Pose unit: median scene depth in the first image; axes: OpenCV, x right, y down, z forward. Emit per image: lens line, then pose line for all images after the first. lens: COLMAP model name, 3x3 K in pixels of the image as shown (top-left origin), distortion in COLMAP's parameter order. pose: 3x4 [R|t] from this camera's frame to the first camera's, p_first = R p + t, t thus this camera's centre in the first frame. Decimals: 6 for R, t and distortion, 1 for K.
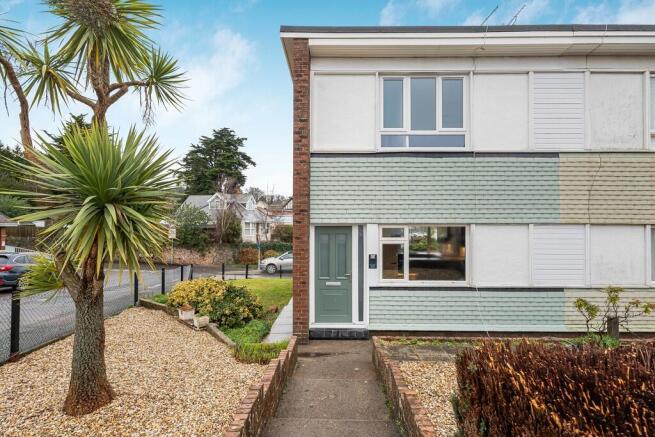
lens RADIAL K [[335.6, 0, 327.6], [0, 335.6, 216.2], [0, 0, 1]] dist [0.000921, 0.000205]
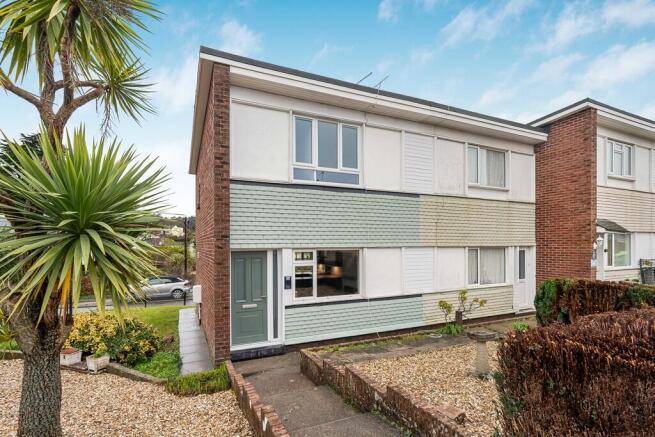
lens RADIAL K [[308.1, 0, 328.7], [0, 308.1, 244.7], [0, 0, 1]] dist [-0.002997, 0.001382]
pose [[0.906494, -0.006707, 0.422165, -0.168850], [0.001035, 0.999906, 0.013663, -0.003600], [-0.422217, -0.011948, 0.906416, 0.028877]]
